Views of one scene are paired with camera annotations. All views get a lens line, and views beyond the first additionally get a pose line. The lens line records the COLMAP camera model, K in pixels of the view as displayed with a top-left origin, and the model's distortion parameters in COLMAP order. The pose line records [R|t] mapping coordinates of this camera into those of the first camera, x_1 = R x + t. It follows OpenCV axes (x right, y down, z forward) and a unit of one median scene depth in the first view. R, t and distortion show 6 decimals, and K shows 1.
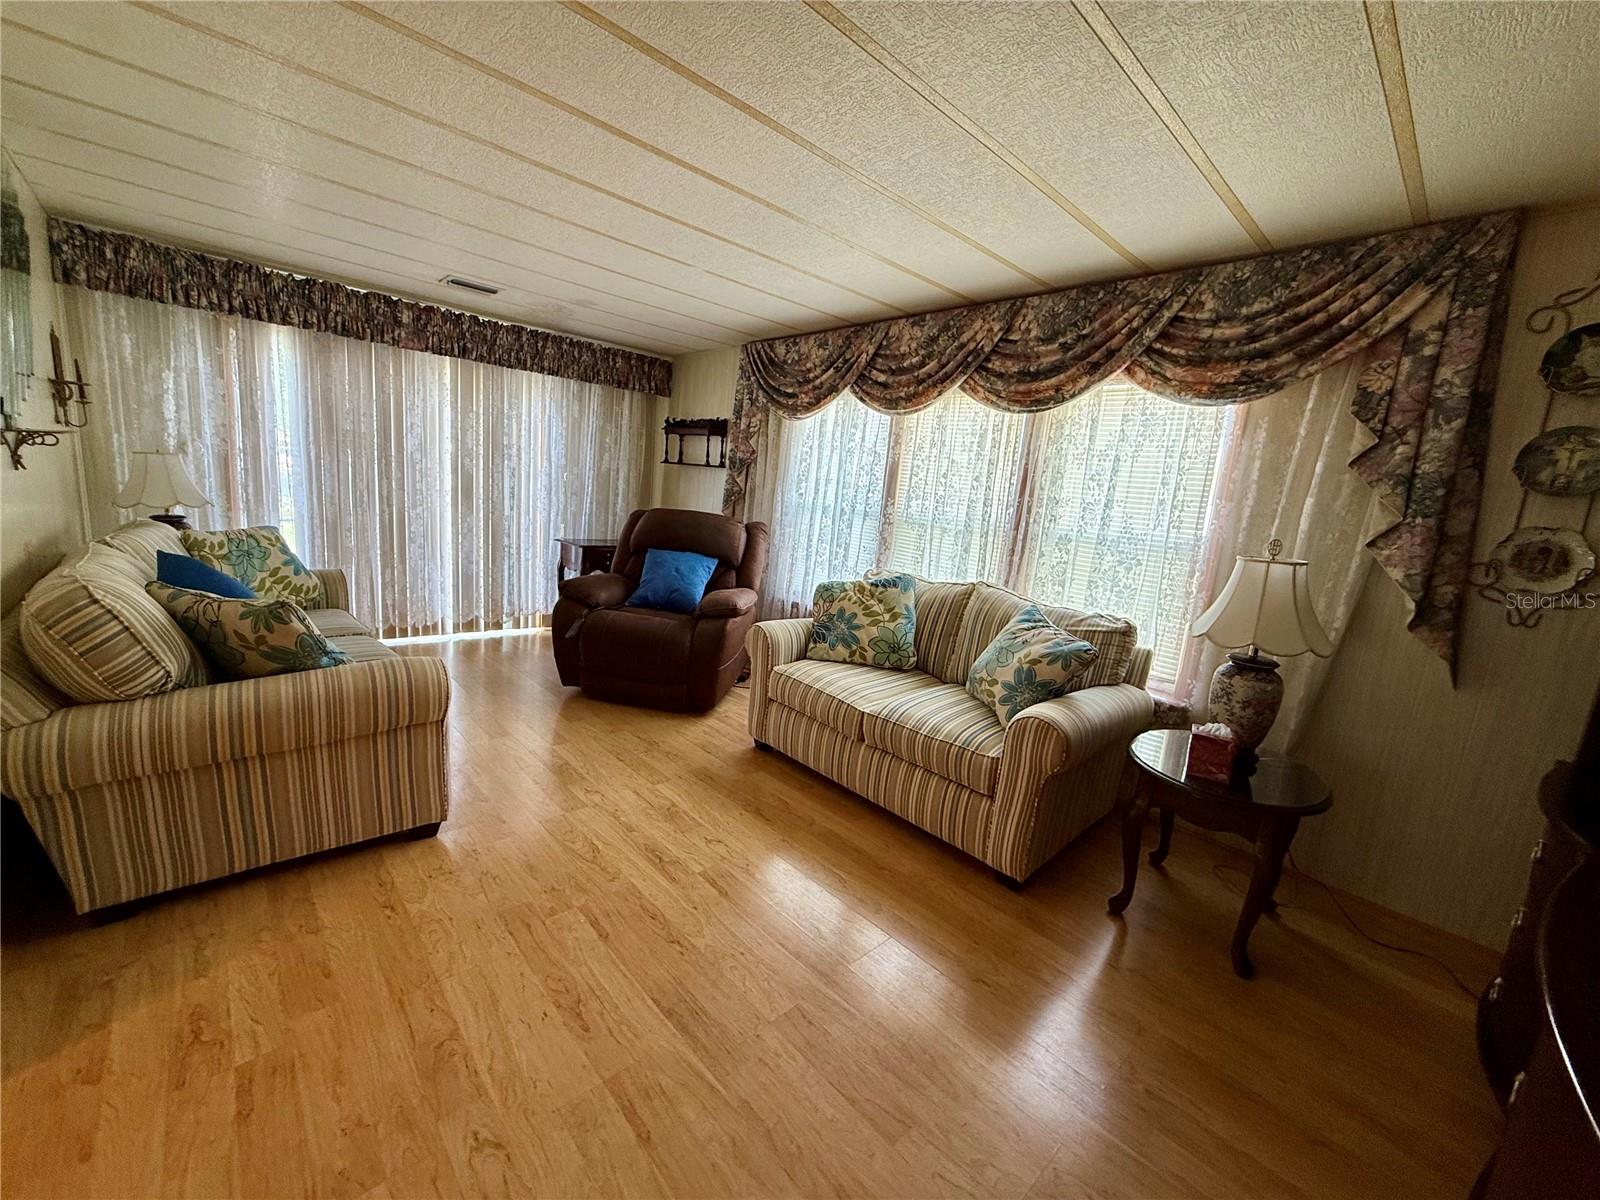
lens RADIAL K [[636.7, 0, 795.3], [0, 636.7, 599.3], [0, 0, 1]] dist [-0.000196, 0.000104]
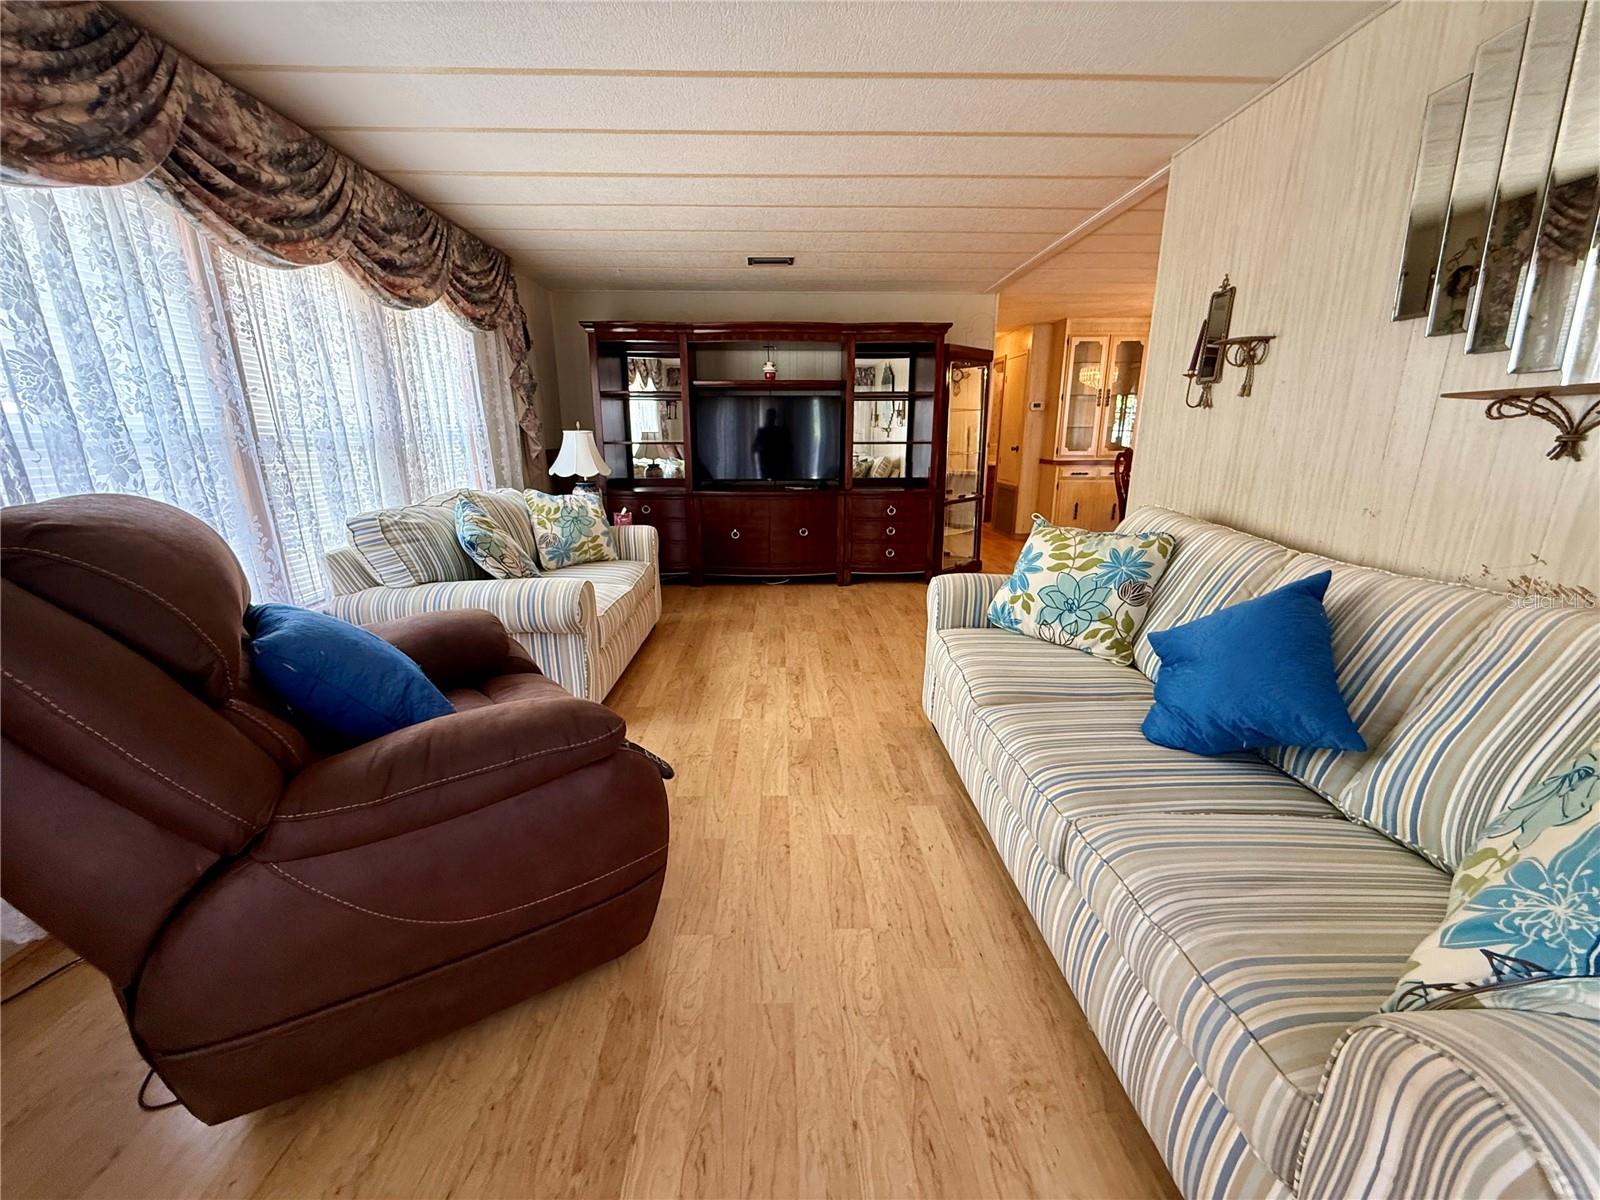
lens RADIAL K [[636.7, 0, 795.3], [0, 636.7, 599.3], [0, 0, 1]] dist [-0.000196, 0.000104]
pose [[-0.750502, -0.248843, 0.612228, -0.817737], [0.057641, 0.898222, 0.435746, -0.296934], [-0.658350, 0.362318, -0.659774, 1.473559]]
